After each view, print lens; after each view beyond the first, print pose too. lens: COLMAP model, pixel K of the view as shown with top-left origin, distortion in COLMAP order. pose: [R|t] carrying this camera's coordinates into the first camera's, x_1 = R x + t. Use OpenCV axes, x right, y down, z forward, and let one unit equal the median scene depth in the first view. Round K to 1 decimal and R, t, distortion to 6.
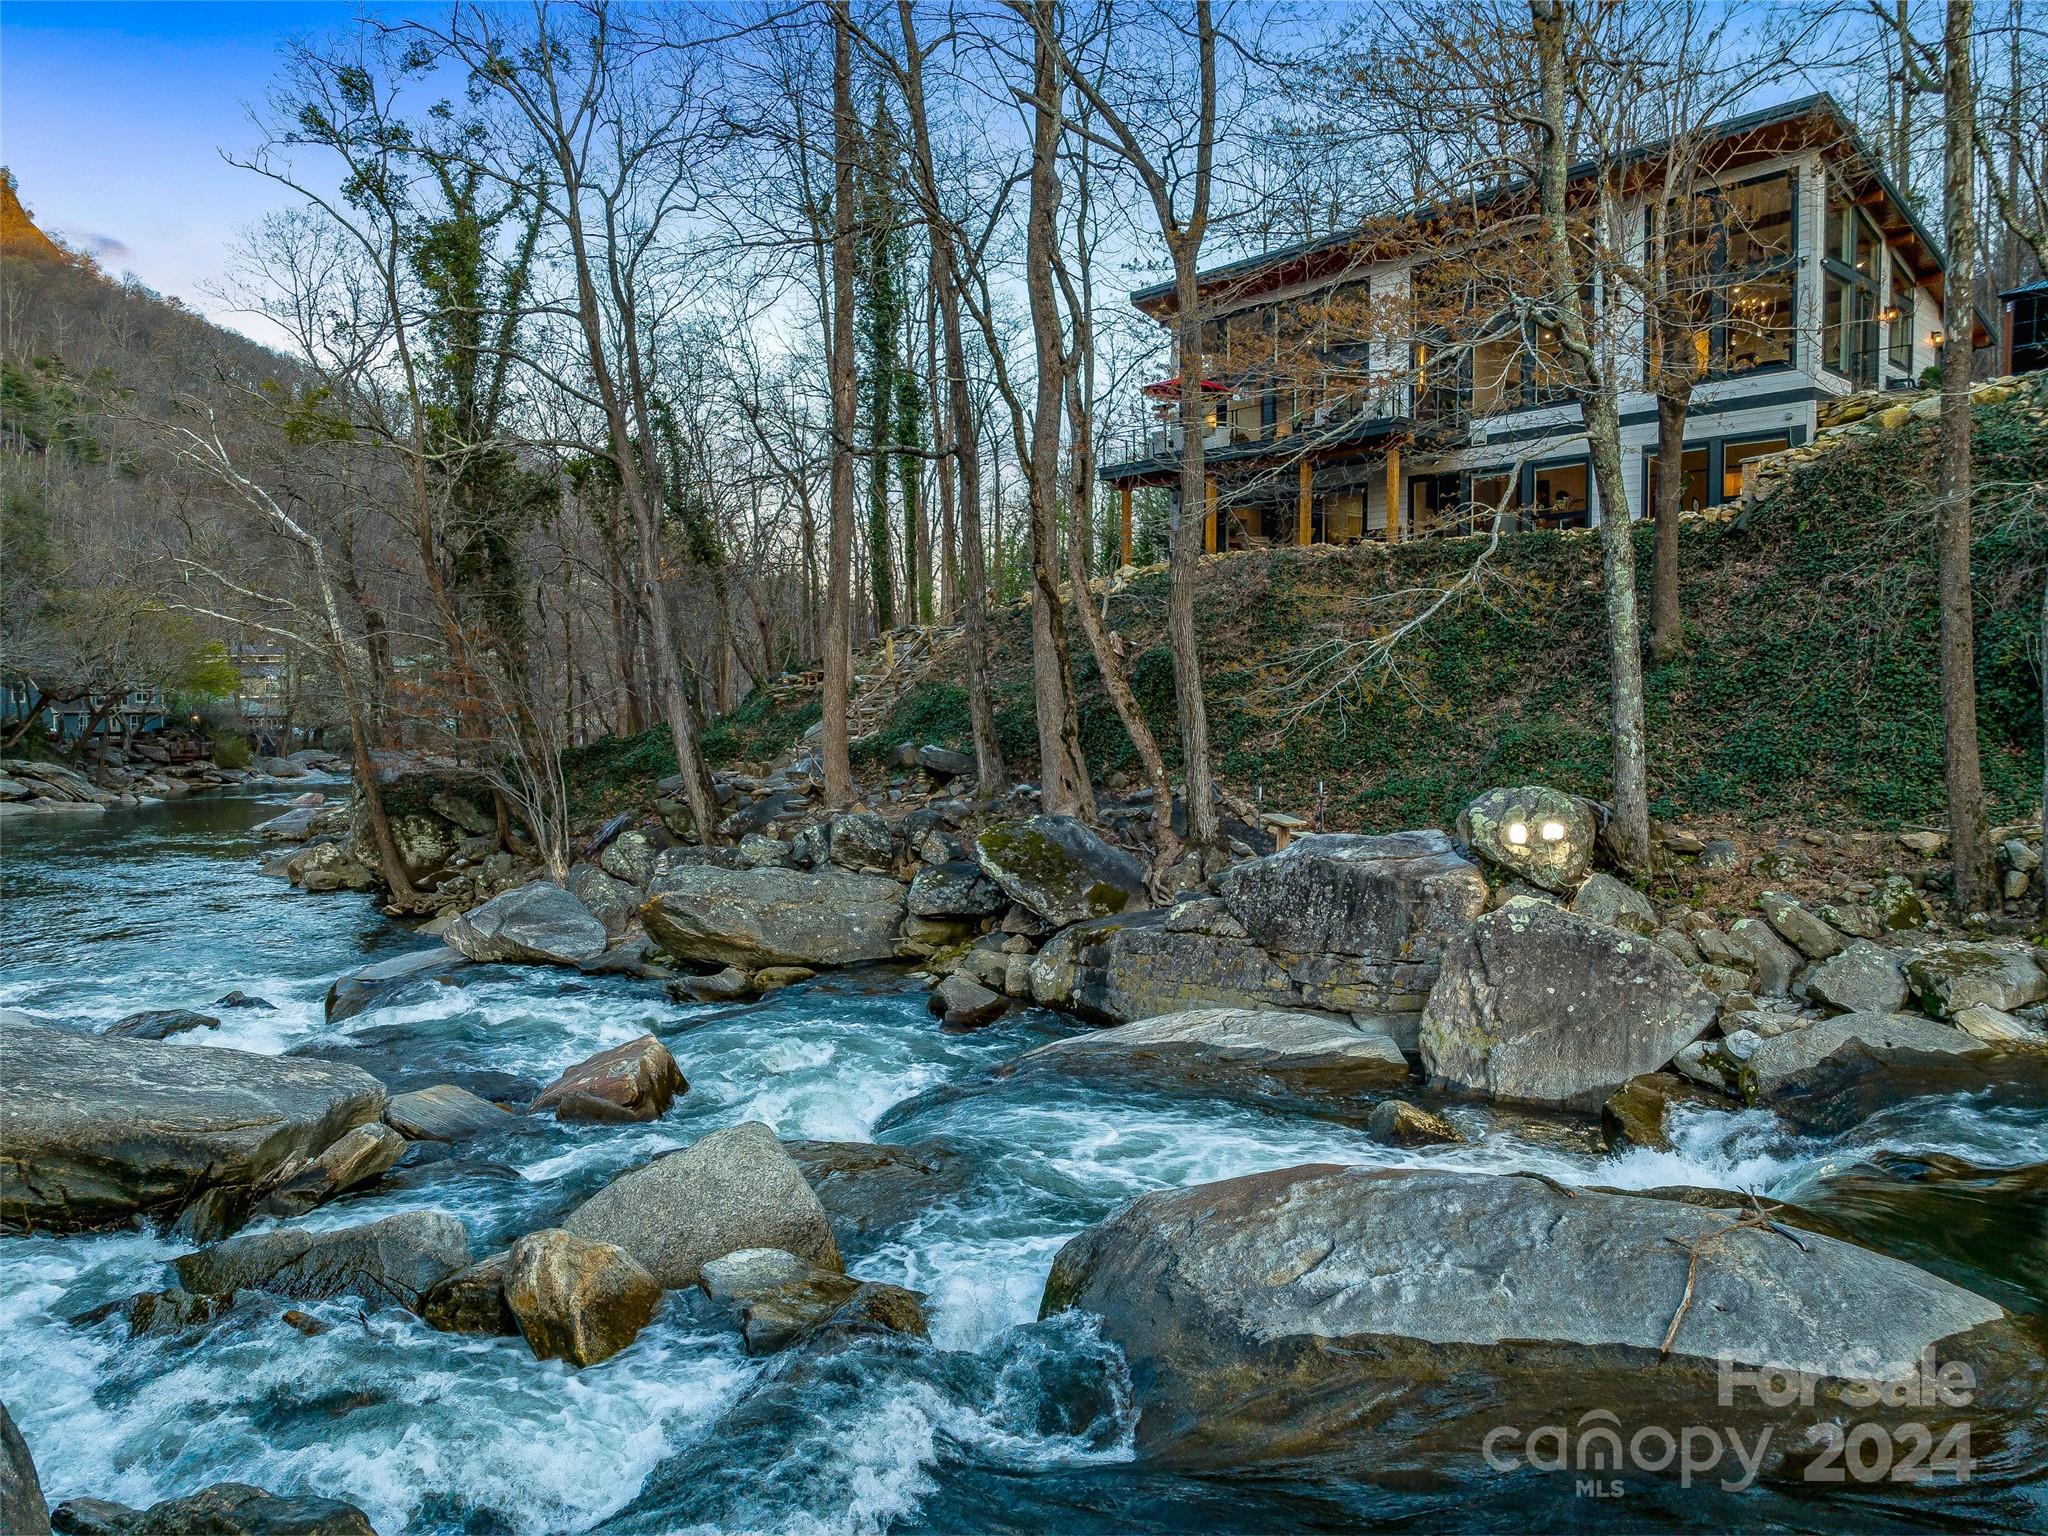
lens RADIAL K [[1400.4, 0, 1042.6], [0, 1400.4, 775.1], [0, 0, 1]] dist [-0.041174, -0.003022]
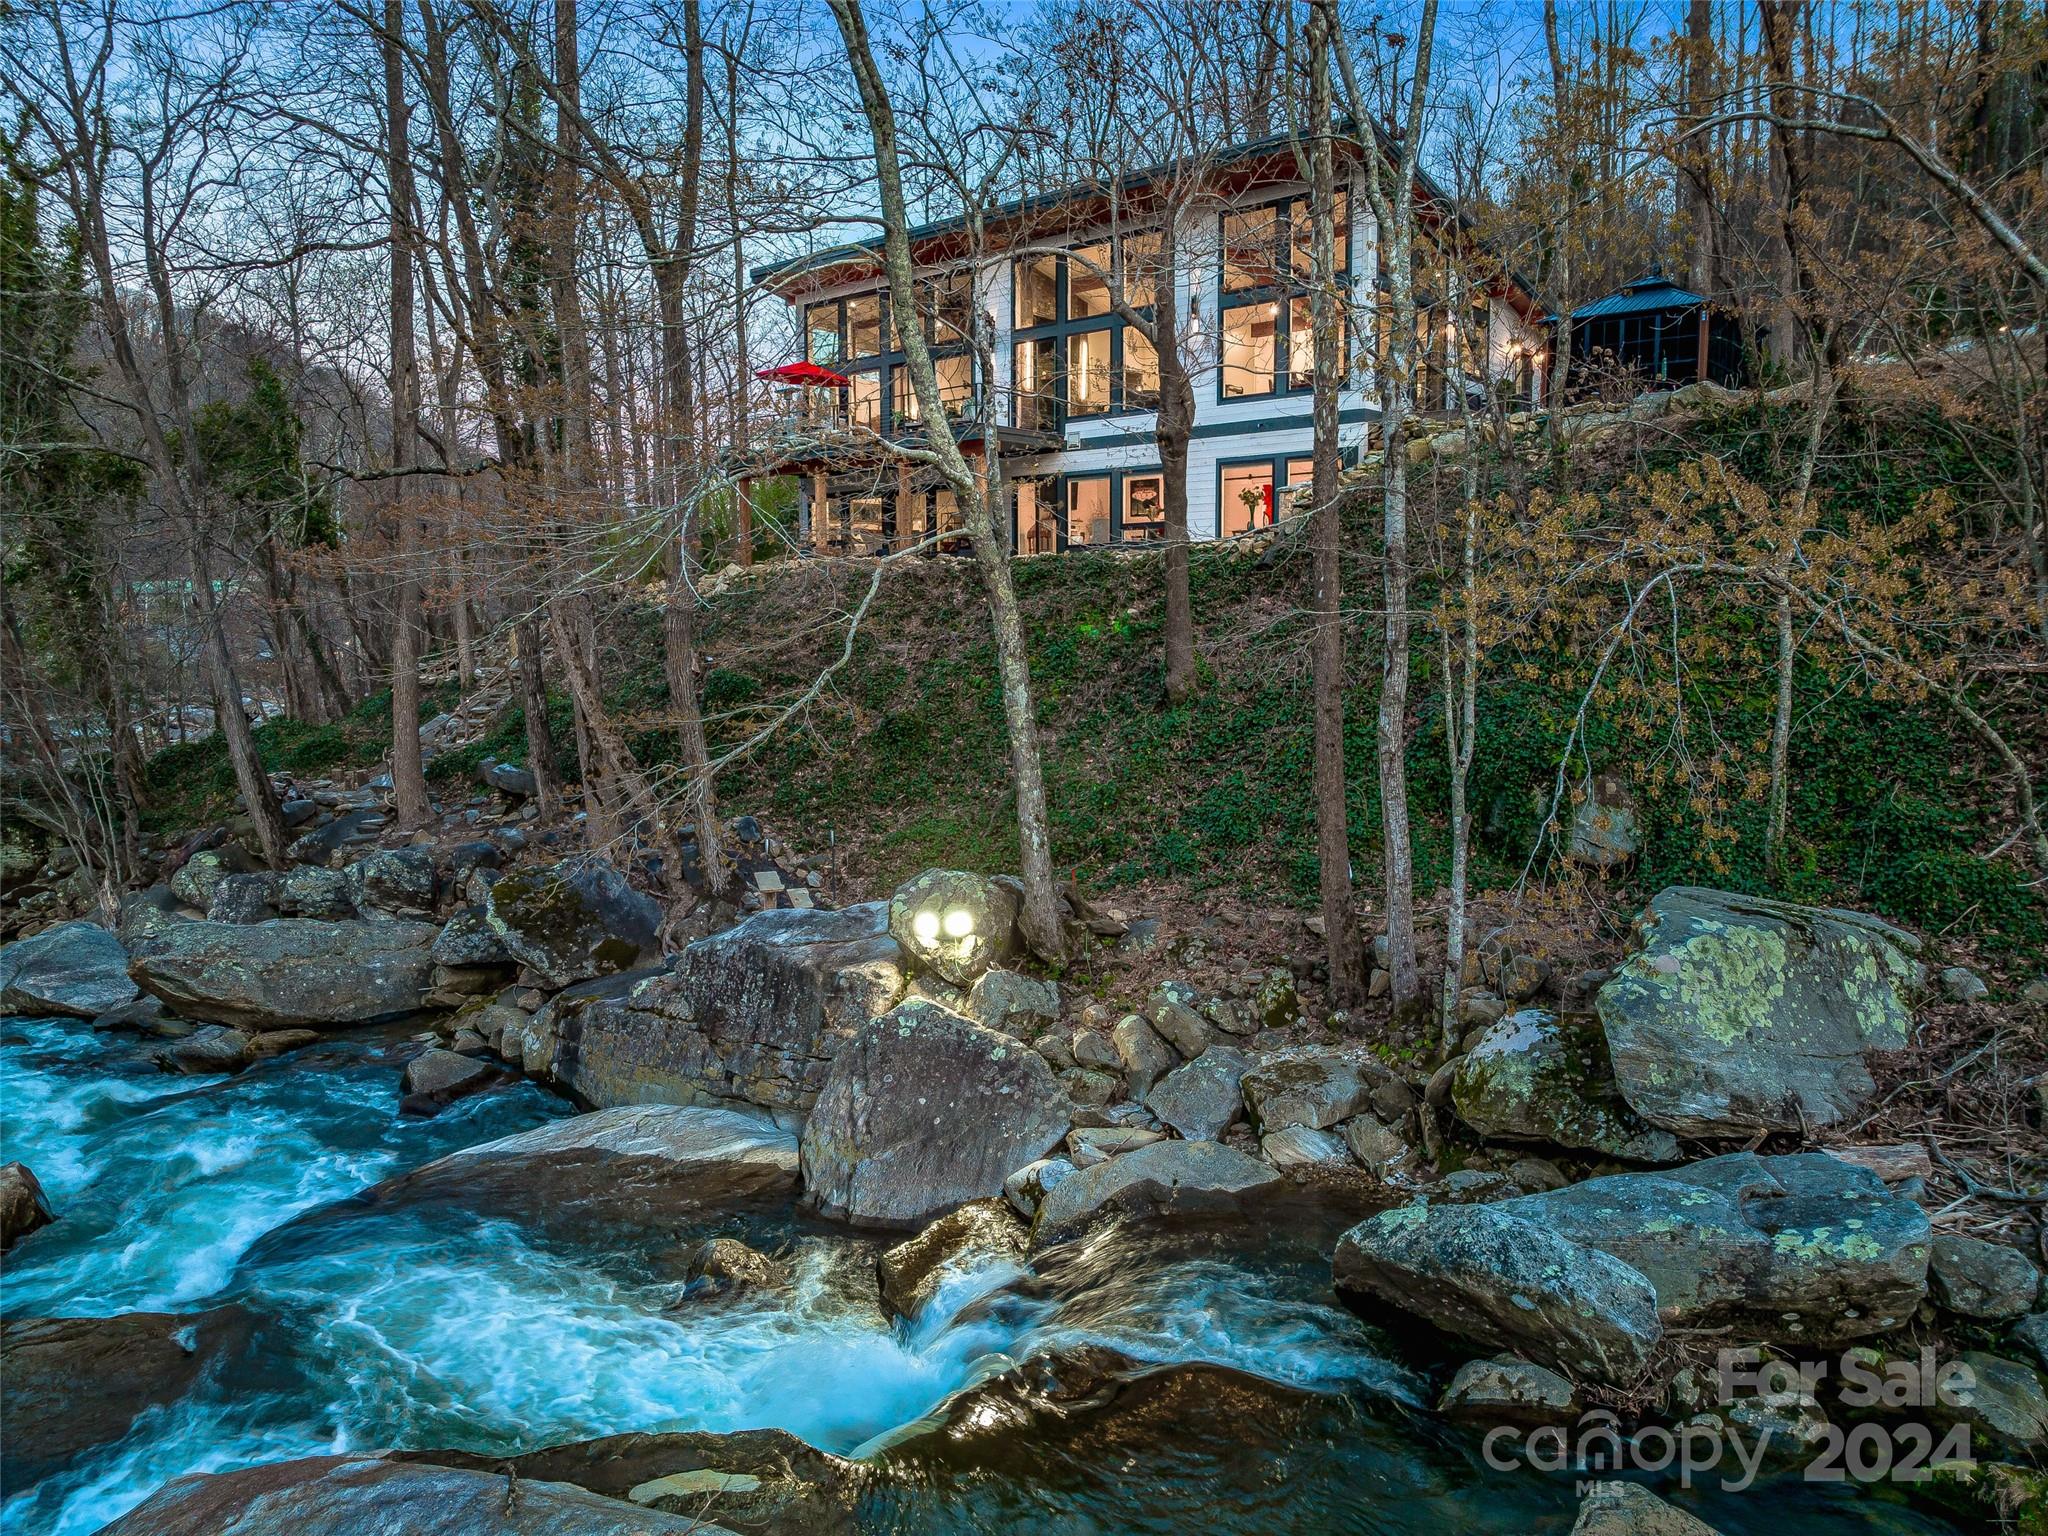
lens RADIAL K [[1400.4, 0, 1054.7], [0, 1400.4, 771.8], [0, 0, 1]] dist [-0.041174, -0.003022]
pose [[0.990736, -0.019933, 0.134332, 0.226803], [0.011879, 0.998098, 0.060491, -0.095655], [-0.135282, -0.058335, 0.989088, 0.010512]]
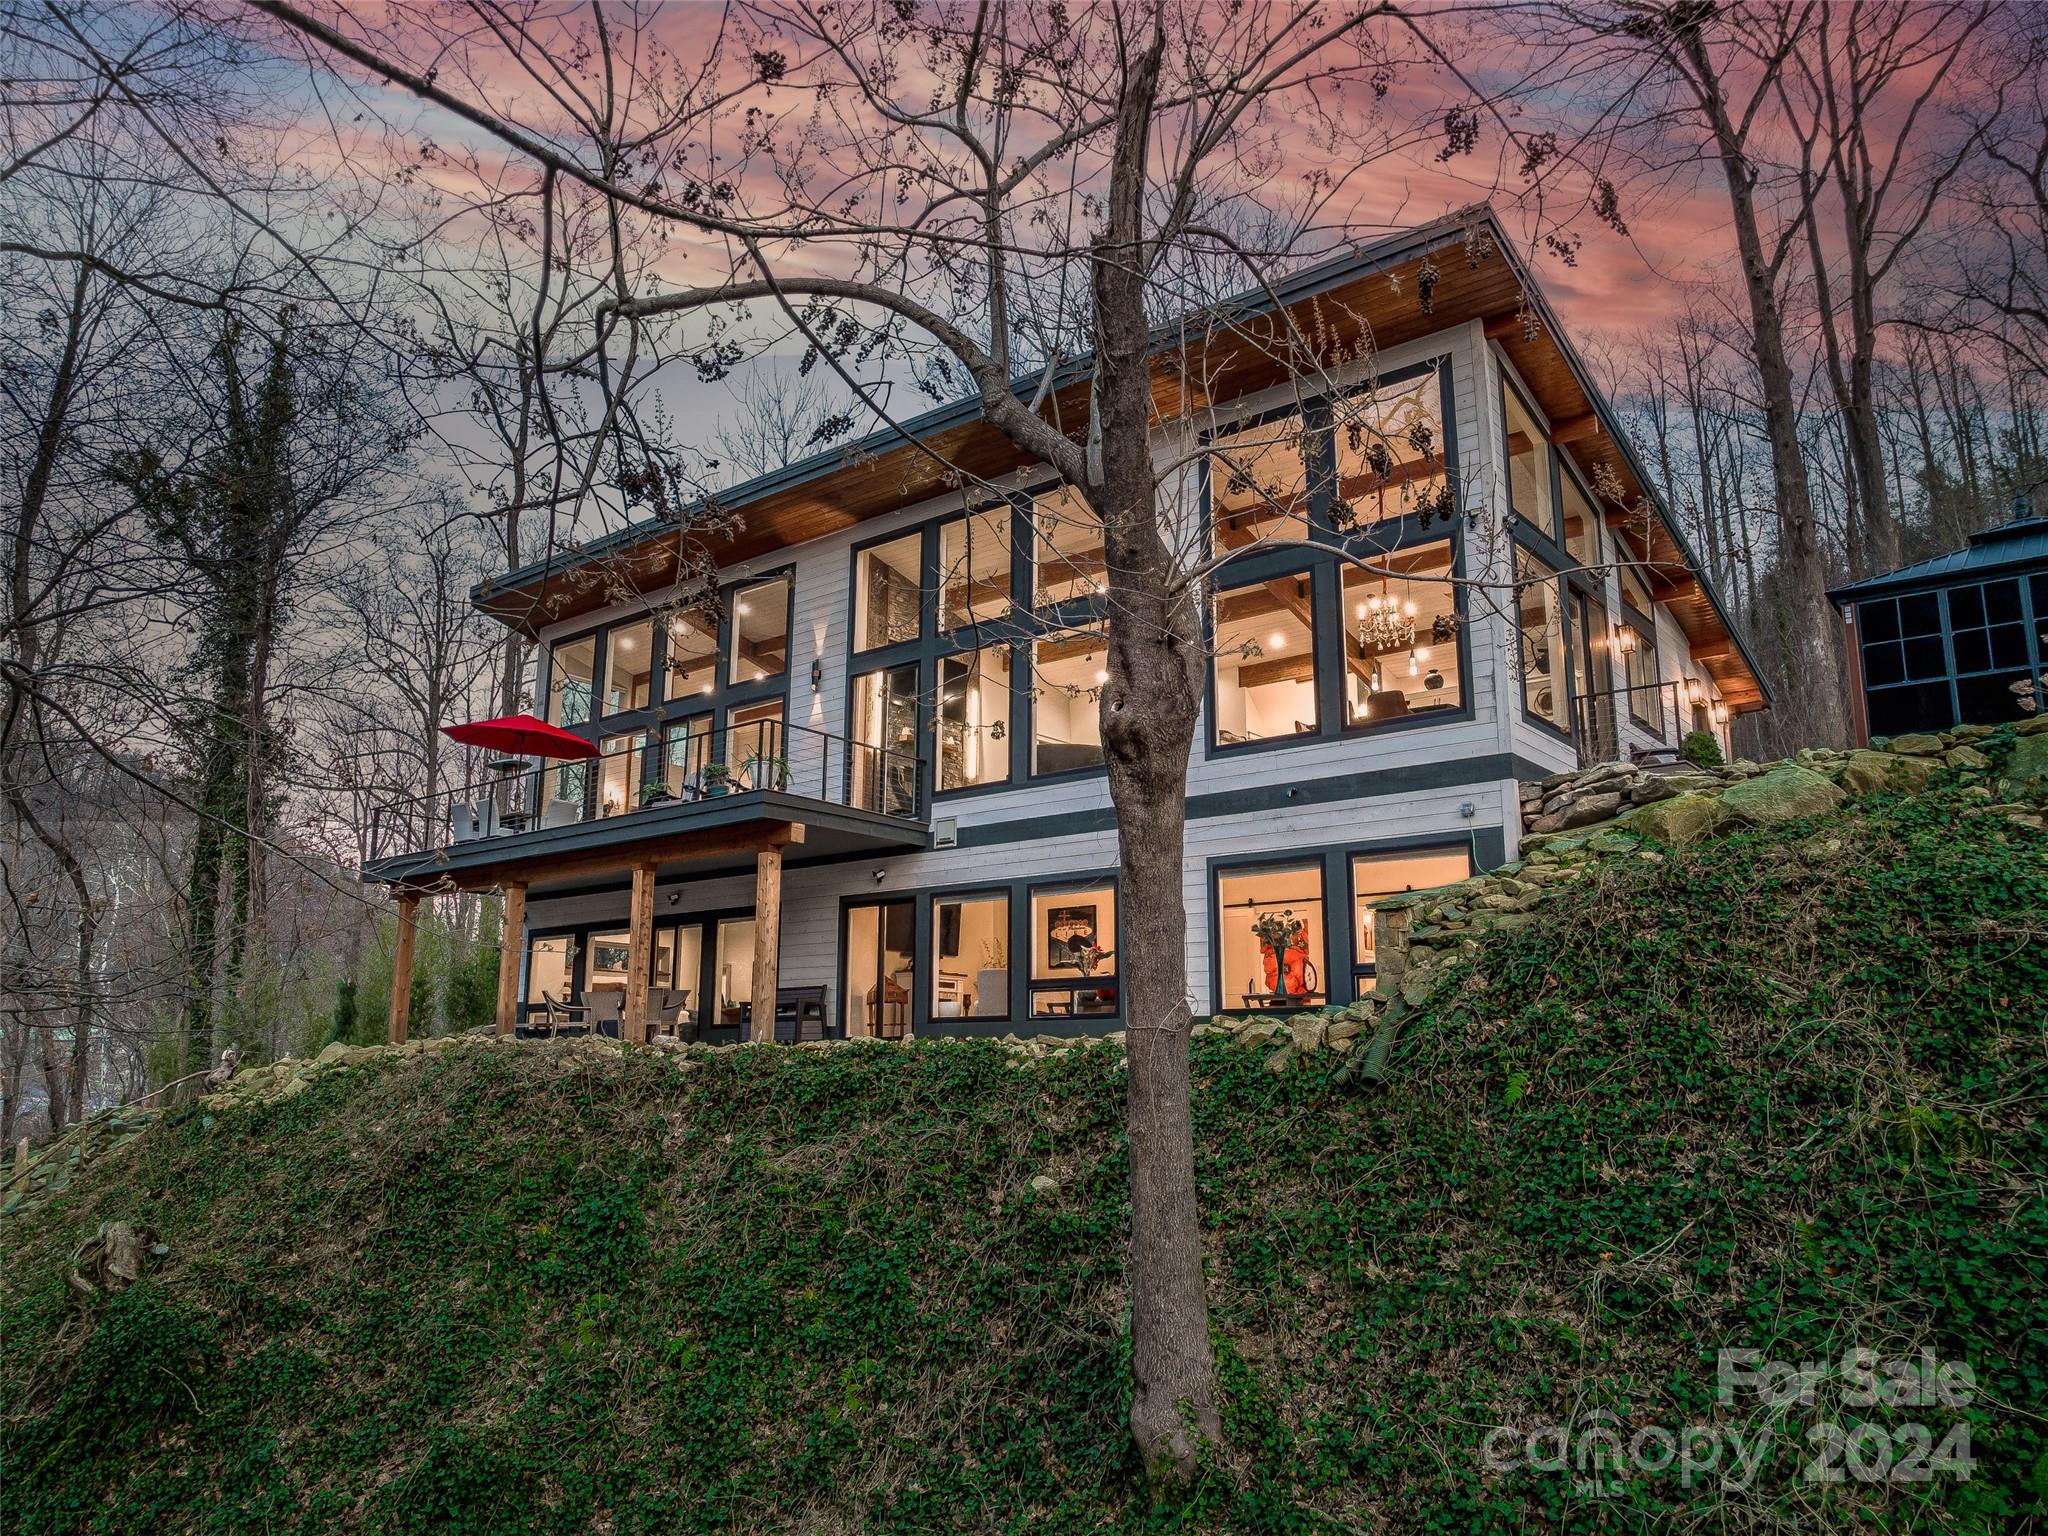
lens RADIAL K [[1400.4, 0, 1026.5], [0, 1400.4, 776.4], [0, 0, 1]] dist [-0.041174, -0.003022]
pose [[0.985773, 0.039352, 0.163409, 0.354361], [0.004543, 0.965613, -0.259943, -0.166821], [-0.168019, 0.256987, 0.951697, 0.640478]]
